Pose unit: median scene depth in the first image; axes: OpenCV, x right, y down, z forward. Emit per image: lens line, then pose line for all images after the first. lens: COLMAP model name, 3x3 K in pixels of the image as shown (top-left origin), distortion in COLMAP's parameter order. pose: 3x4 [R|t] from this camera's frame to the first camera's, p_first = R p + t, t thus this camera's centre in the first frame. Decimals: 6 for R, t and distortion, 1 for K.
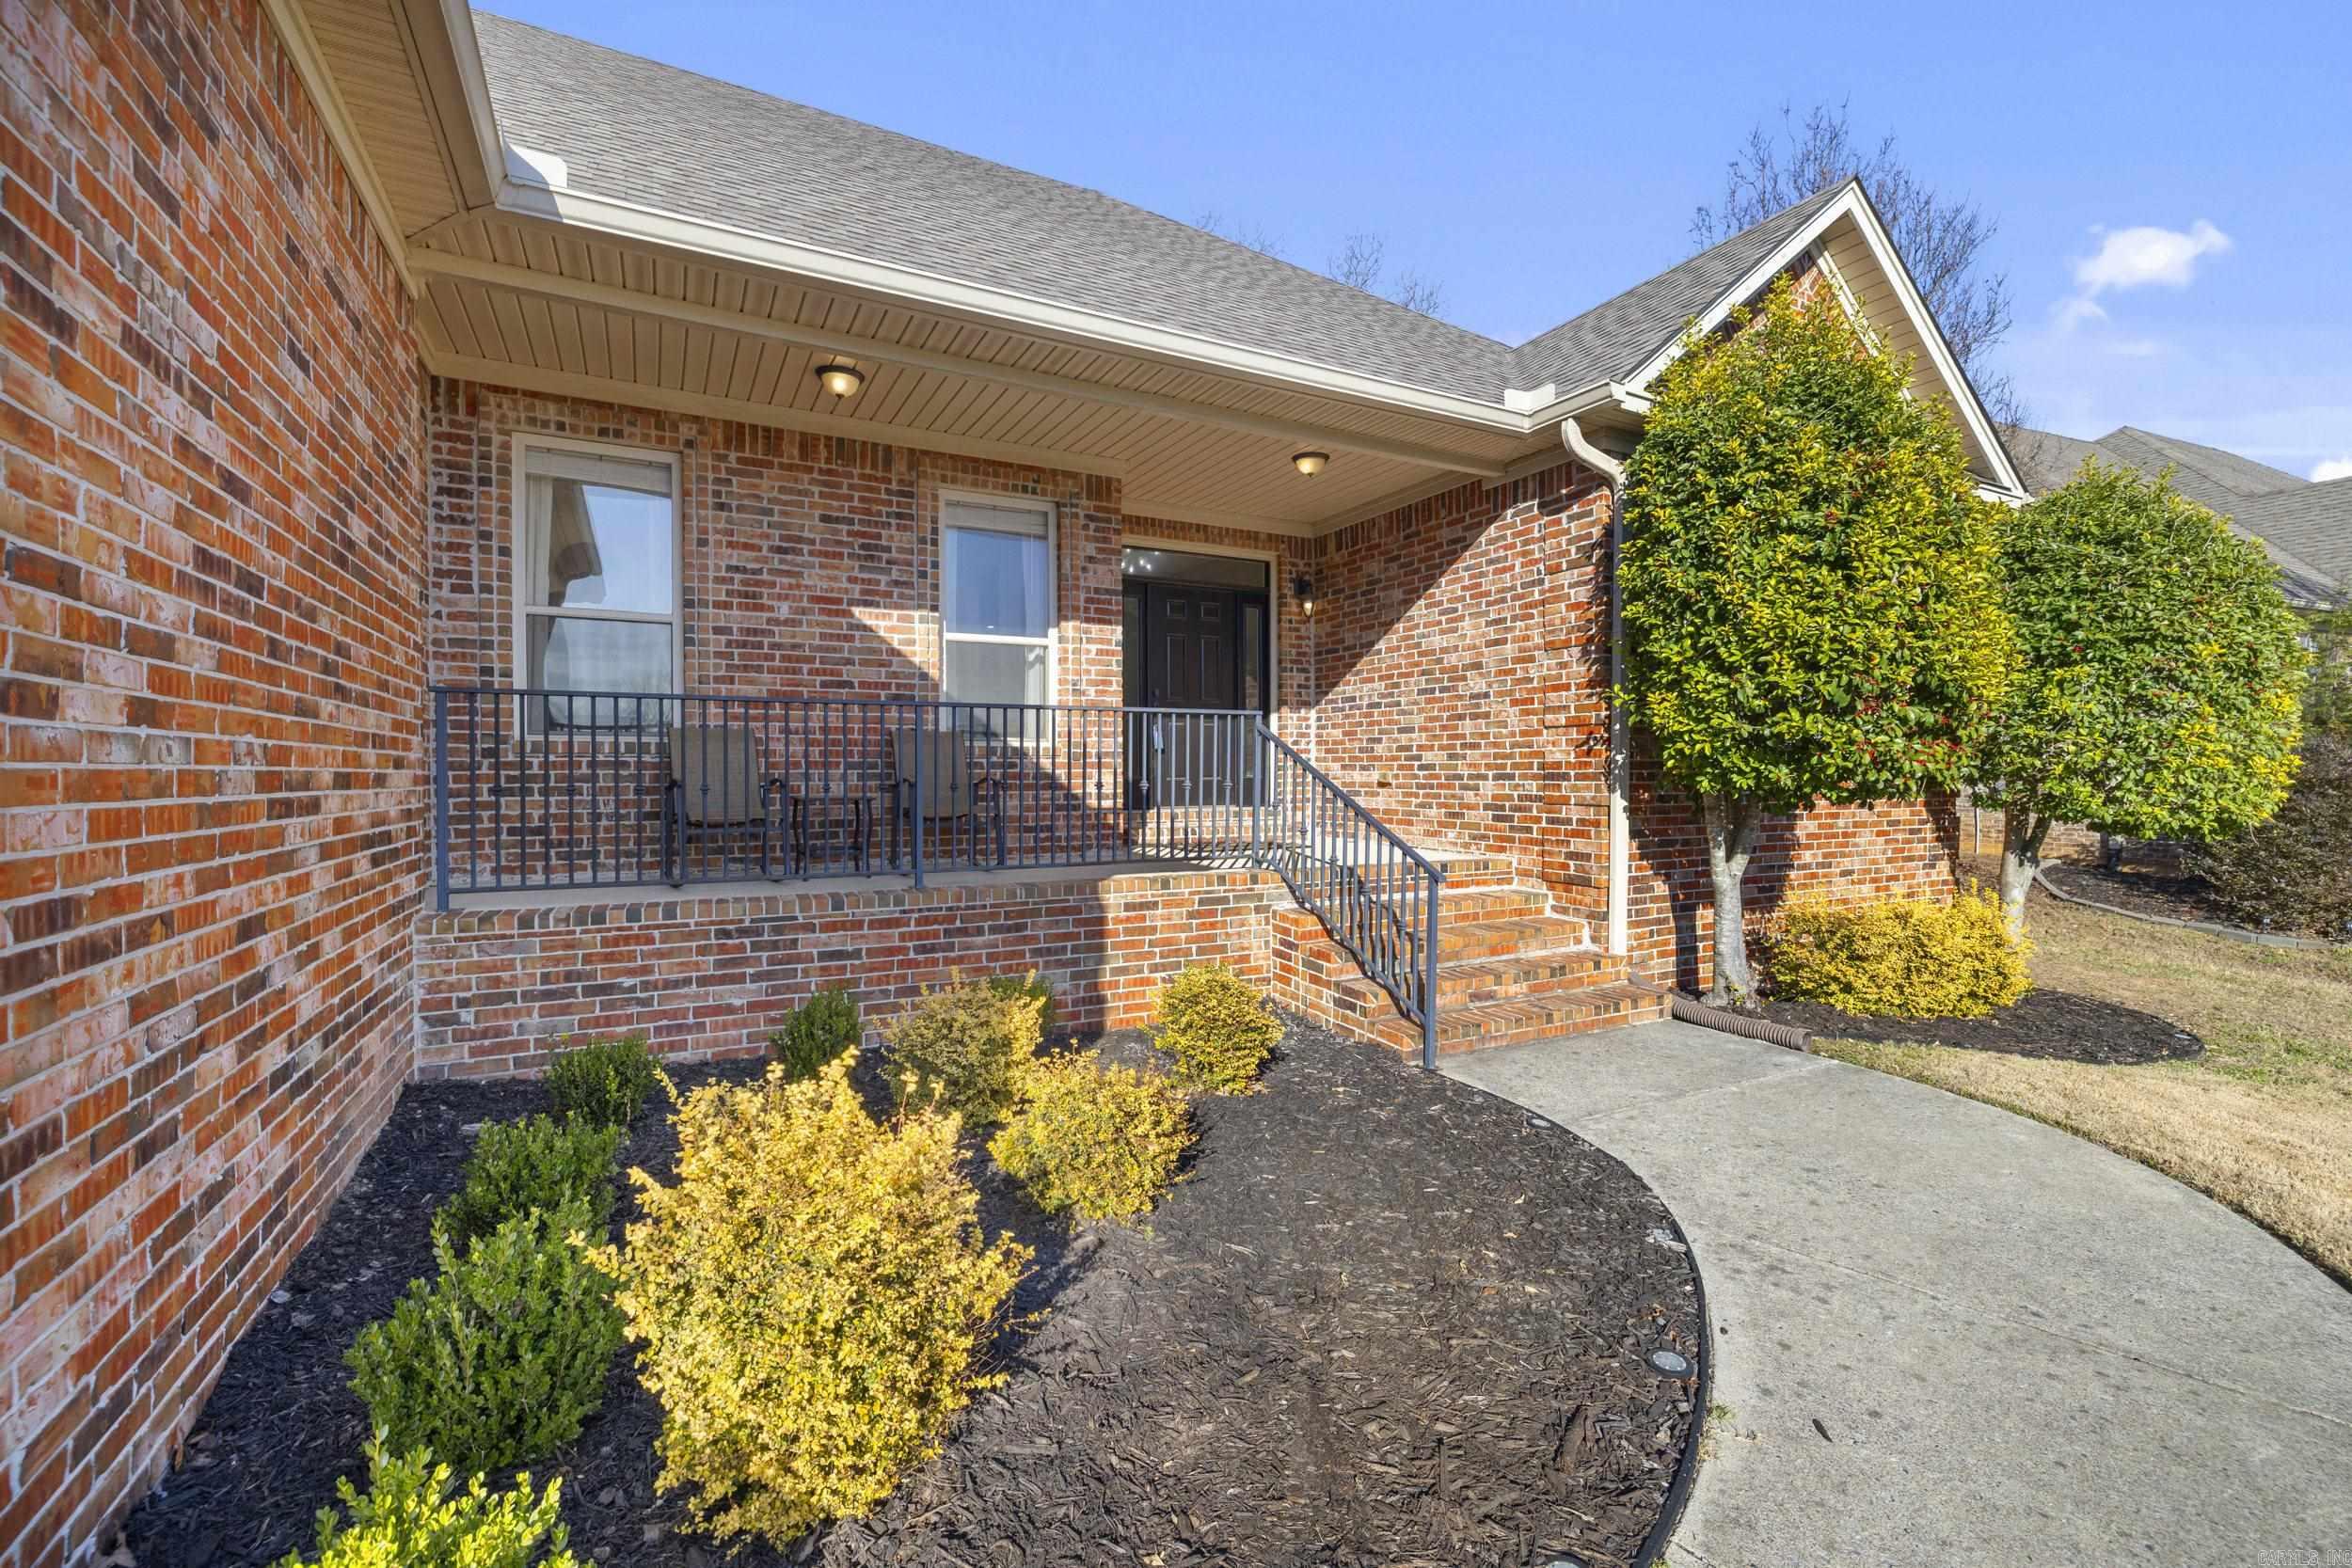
lens RADIAL K [[1000.5, 0, 1169.2], [0, 1000.5, 783.1], [0, 0, 1]] dist [0.002364, 0.000124]
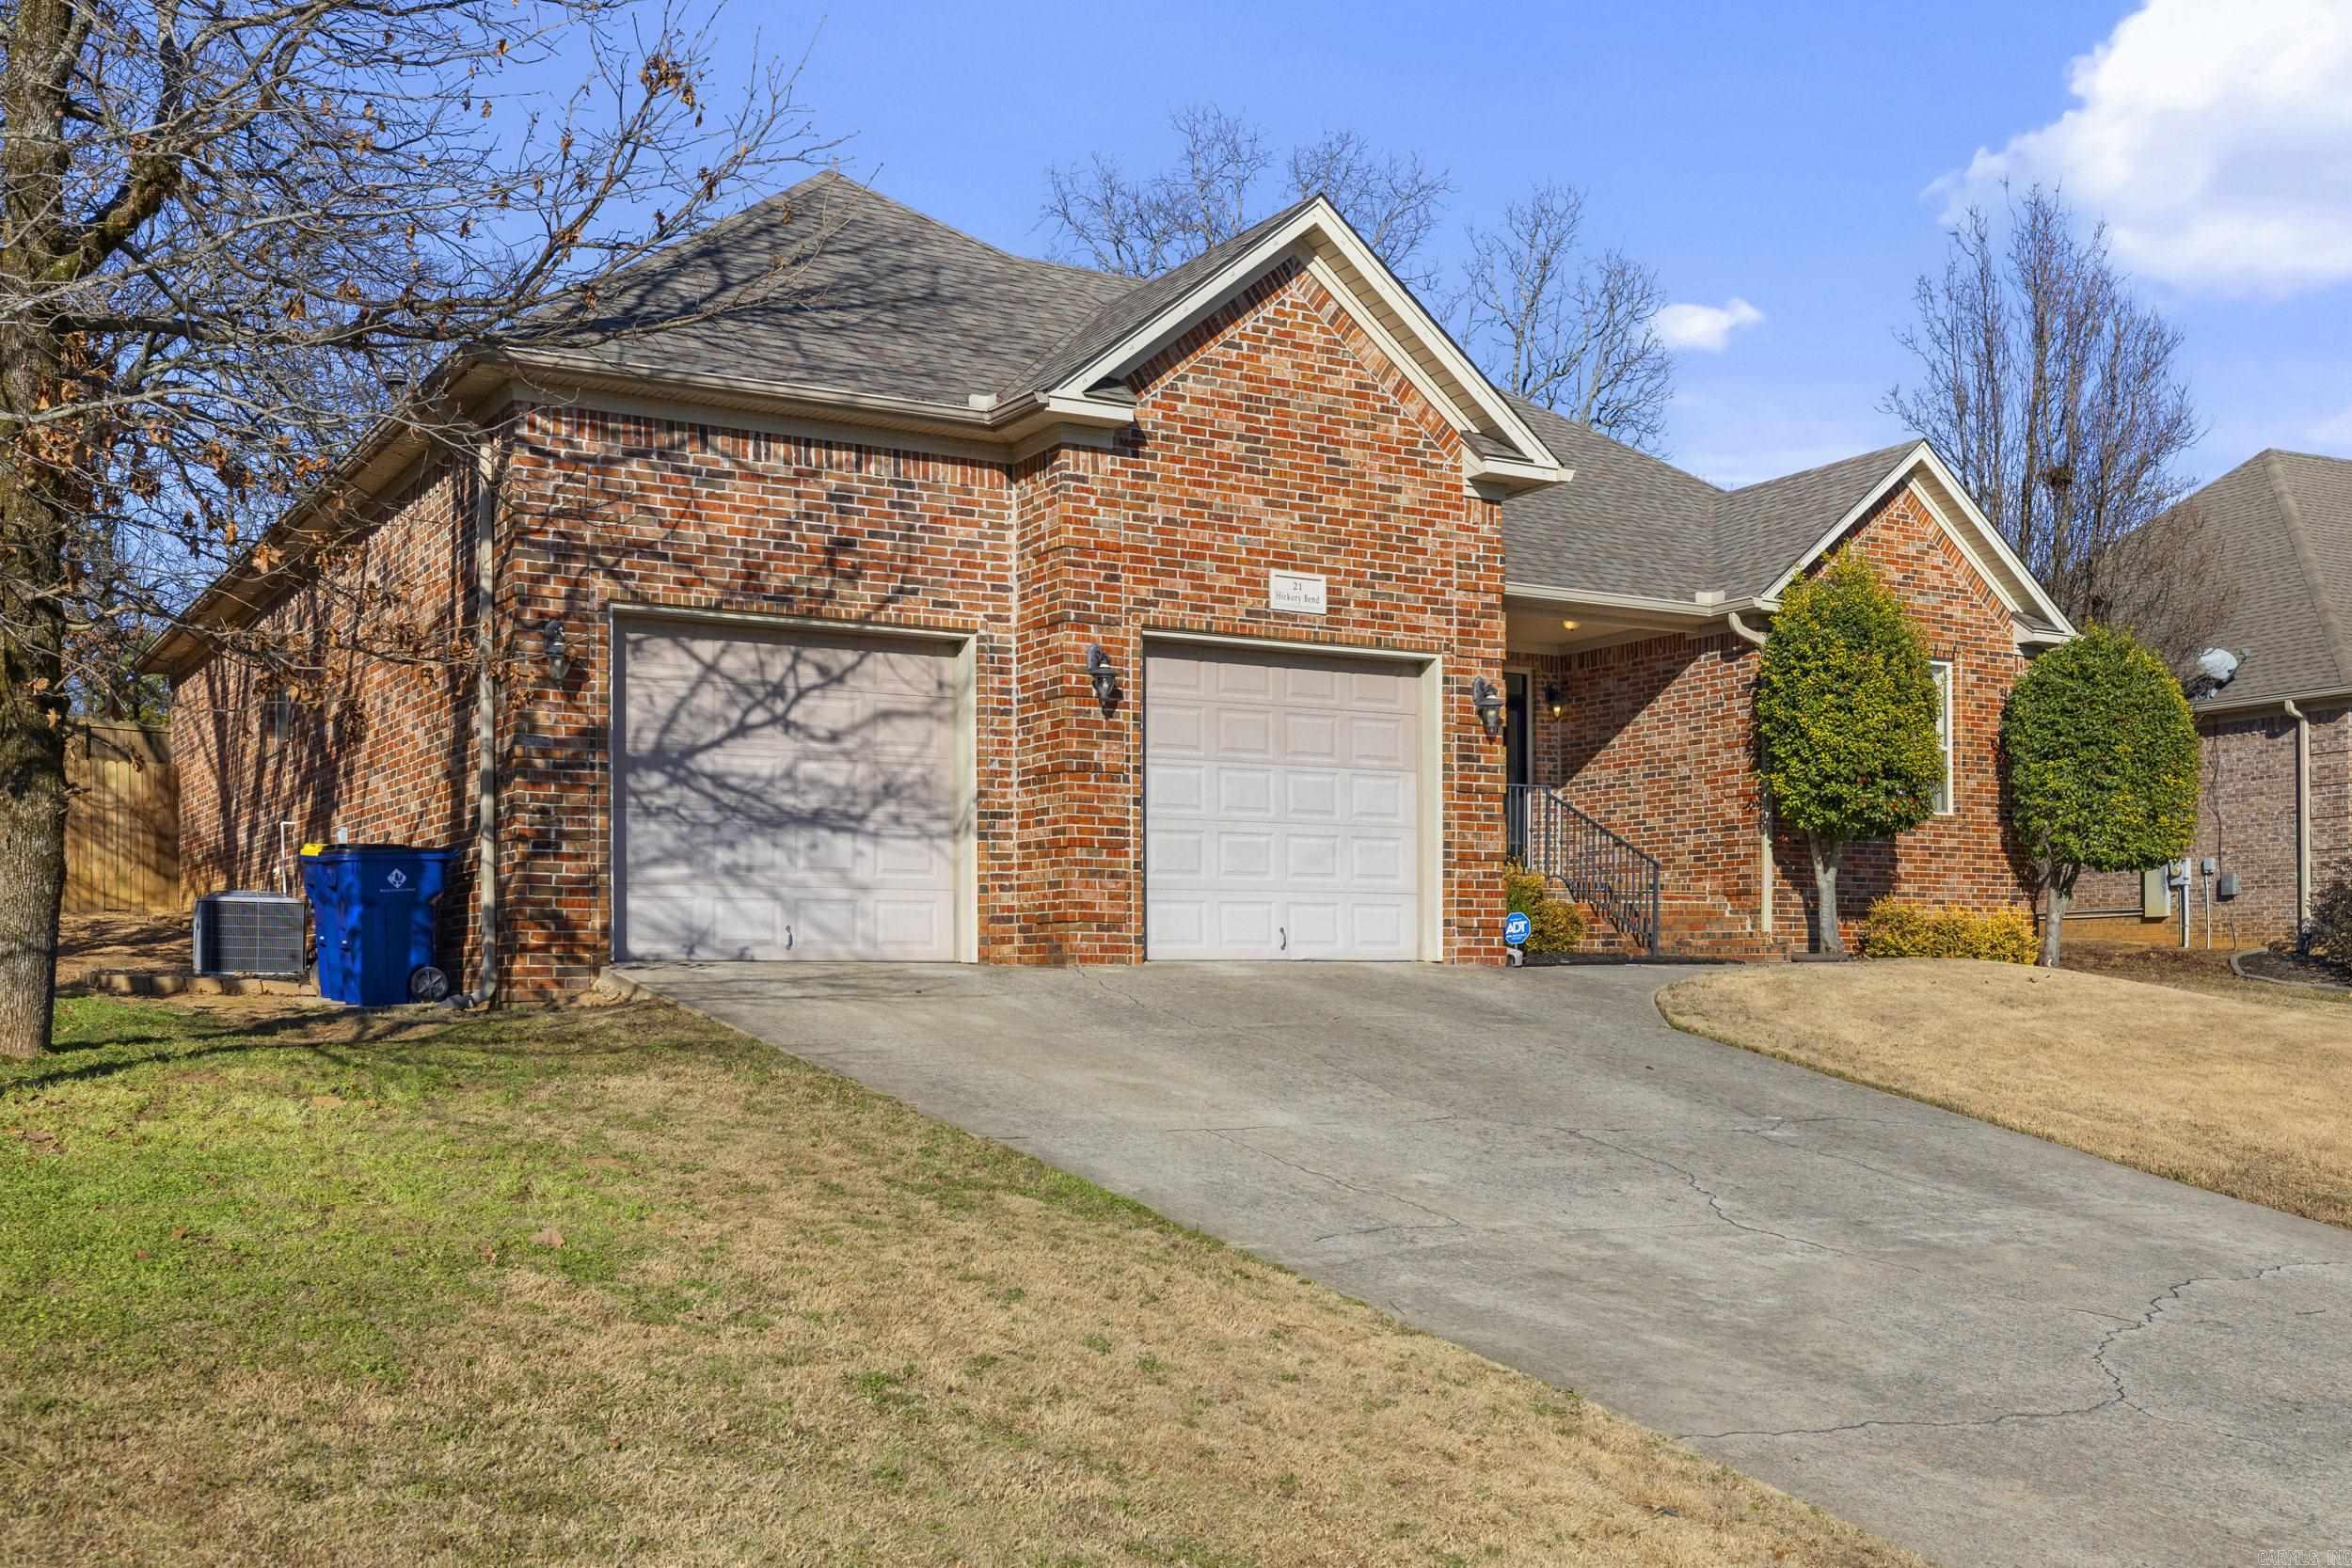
lens RADIAL K [[2312.2, 0, 1192.3], [0, 2312.2, 951.1], [0, 0, 1]] dist [0.008372, 0.000000]
pose [[0.997885, -0.001313, 0.064985, -0.717089], [0.002992, 0.999664, -0.025750, 0.285864], [-0.064929, 0.025890, 0.997554, -2.645191]]
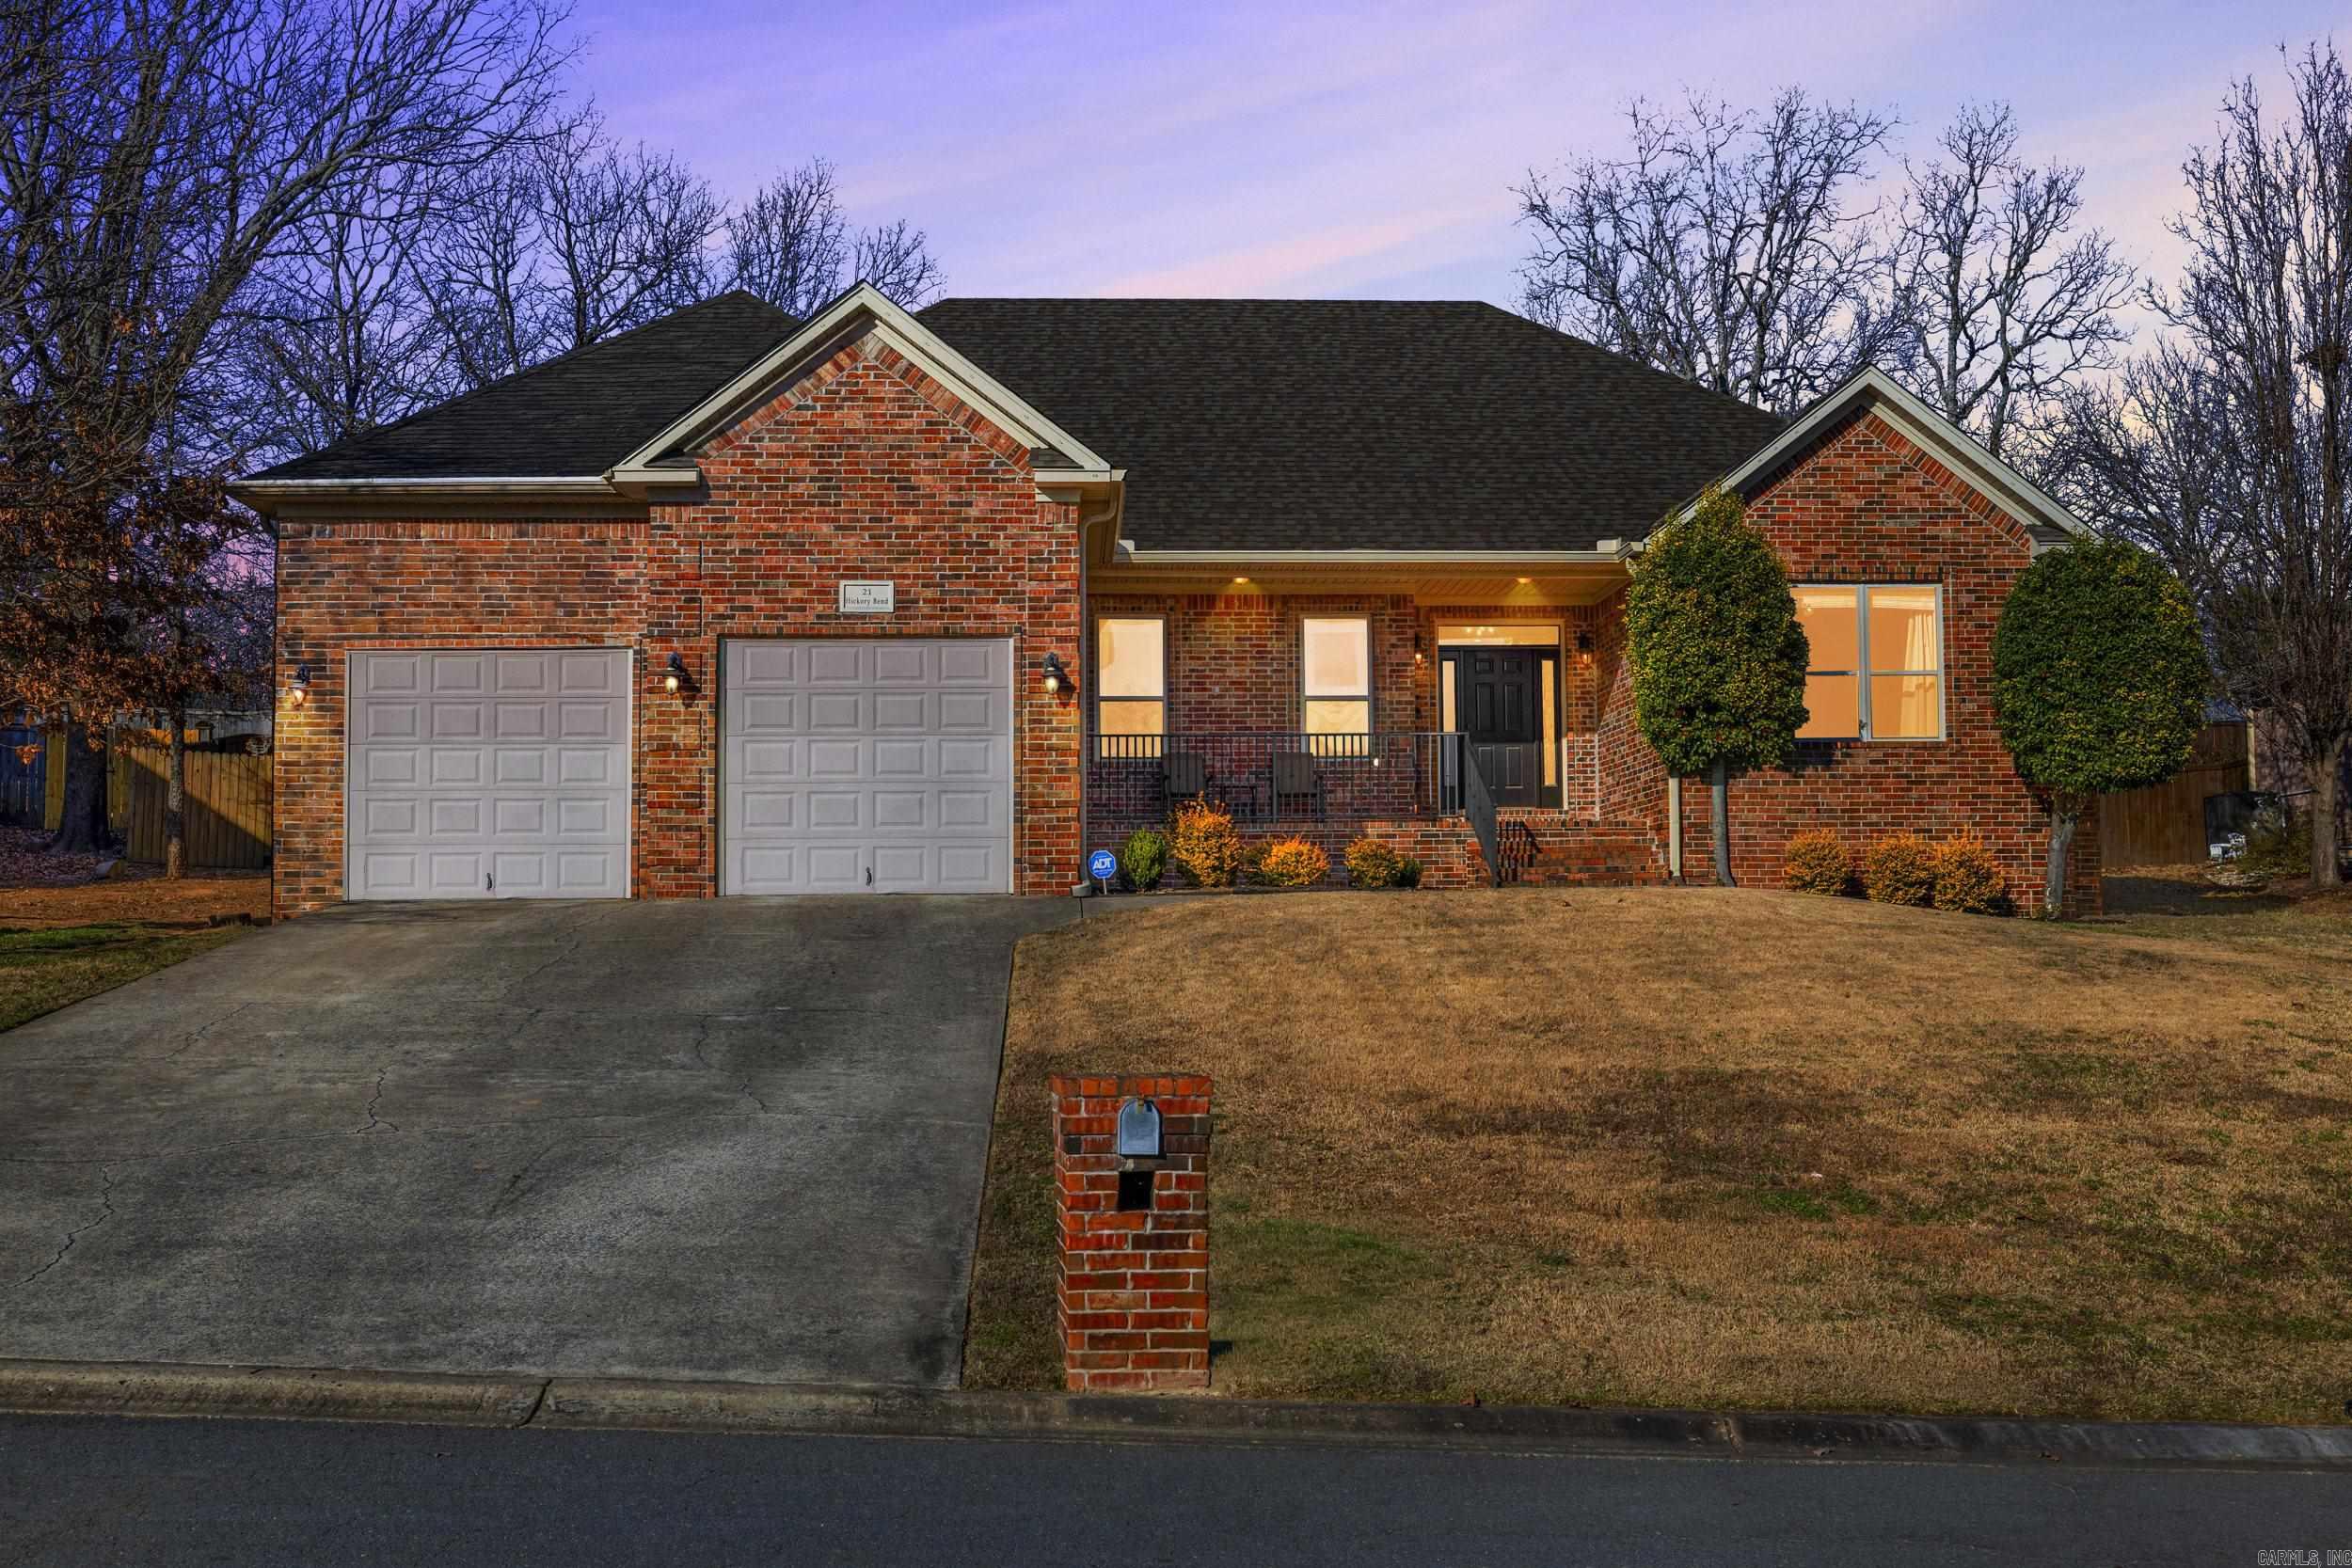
lens RADIAL K [[2312.2, 0, 1172.1], [0, 2312.2, 790.8], [0, 0, 1]] dist [0.008372, 0.000000]
pose [[0.905521, -0.035267, -0.422832, 1.293065], [0.000913, 0.996699, -0.081176, 0.347355], [0.424300, 0.073121, 0.902565, -2.778188]]
